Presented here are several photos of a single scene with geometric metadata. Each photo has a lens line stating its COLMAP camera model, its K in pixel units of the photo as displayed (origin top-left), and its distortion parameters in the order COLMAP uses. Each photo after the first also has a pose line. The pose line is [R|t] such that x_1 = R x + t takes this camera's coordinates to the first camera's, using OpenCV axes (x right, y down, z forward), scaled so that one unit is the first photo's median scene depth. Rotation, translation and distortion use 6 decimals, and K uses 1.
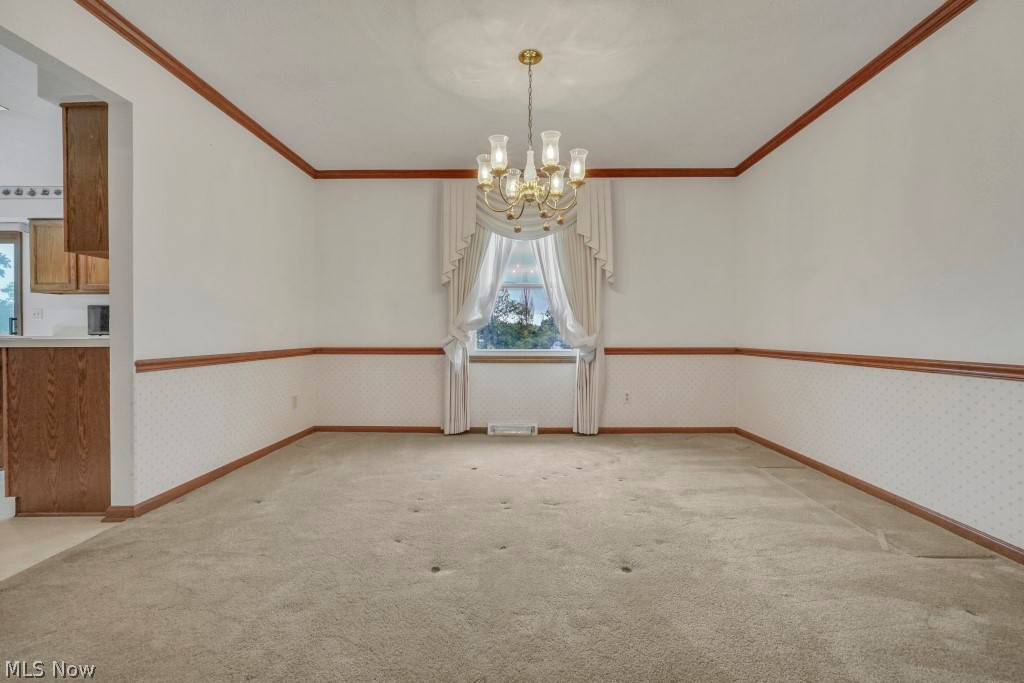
lens RADIAL K [[429.5, 0, 511.5], [0, 429.5, 345.7], [0, 0, 1]] dist [-0.013249, 0.004775]
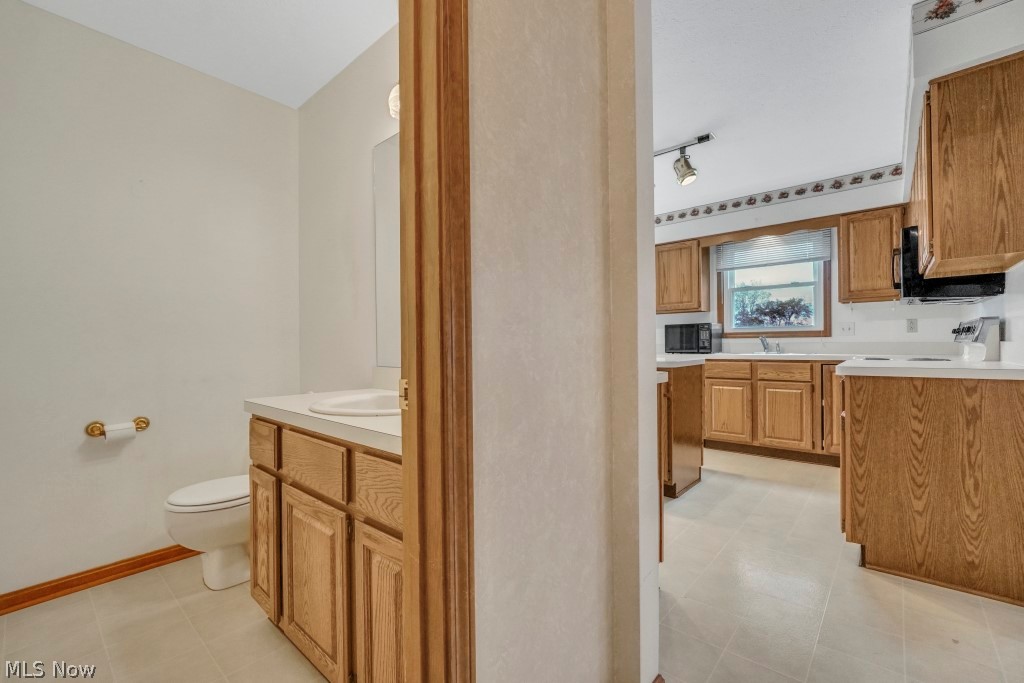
lens RADIAL K [[429.5, 0, 512.6], [0, 429.5, 357.0], [0, 0, 1]] dist [-0.013249, 0.004775]
pose [[0.773710, 0.011572, -0.633434, -1.167421], [-0.010804, 0.999929, 0.005071, -0.031356], [0.633447, 0.002920, 0.773780, -0.145014]]
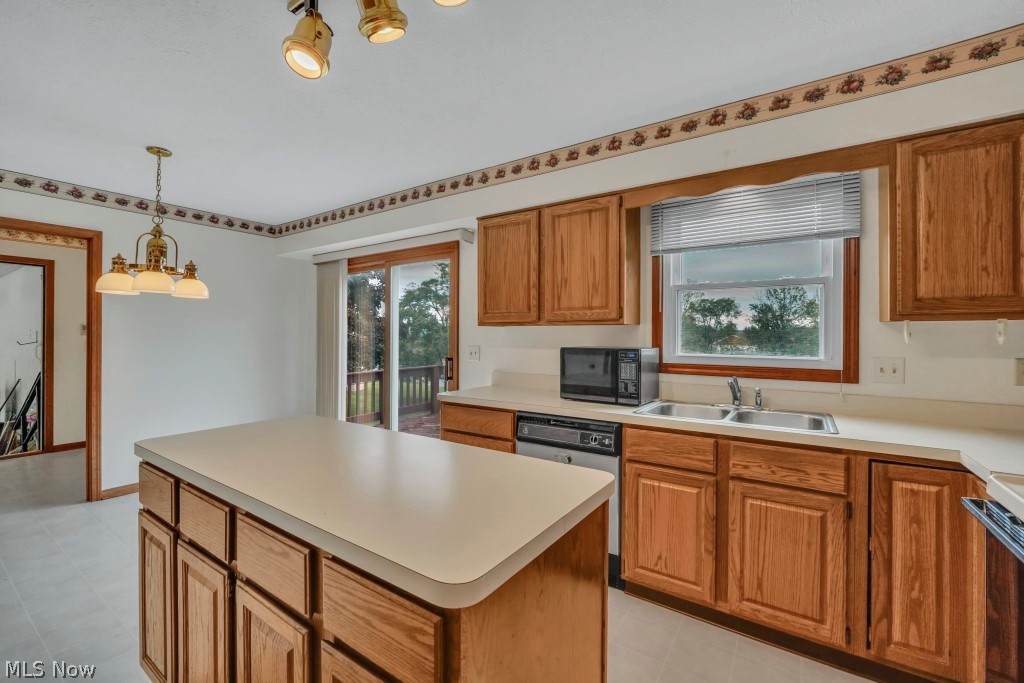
lens RADIAL K [[429.5, 0, 506.5], [0, 429.5, 348.8], [0, 0, 1]] dist [-0.013249, 0.004775]
pose [[0.842294, 0.023686, -0.538498, -1.415067], [-0.025766, 0.999661, 0.003668, -0.180101], [0.538403, 0.010785, 0.842619, 0.873556]]
